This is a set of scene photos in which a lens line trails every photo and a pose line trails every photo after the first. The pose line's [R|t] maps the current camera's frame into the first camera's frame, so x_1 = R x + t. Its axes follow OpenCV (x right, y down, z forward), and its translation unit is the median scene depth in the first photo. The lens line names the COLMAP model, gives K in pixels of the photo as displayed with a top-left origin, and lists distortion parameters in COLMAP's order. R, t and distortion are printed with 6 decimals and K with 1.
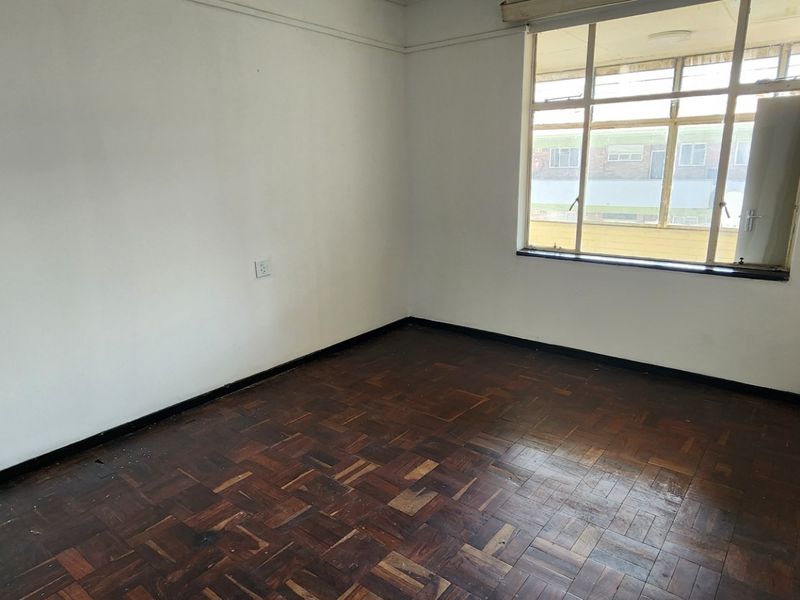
lens RADIAL K [[534.8, 0, 404.5], [0, 534.8, 296.6], [0, 0, 1]] dist [0.017479, -0.008070]
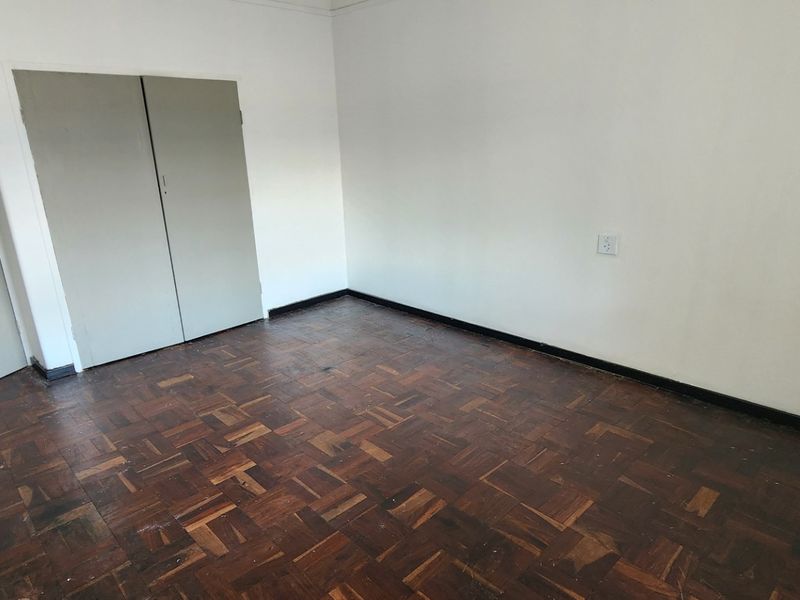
lens RADIAL K [[534.8, 0, 404.7], [0, 534.8, 303.7], [0, 0, 1]] dist [0.017479, -0.008070]
pose [[-0.123662, 0.324141, -0.937892, 0.616733], [-0.210747, 0.915006, 0.344019, -0.194556], [0.969687, 0.240200, -0.044840, 0.745626]]
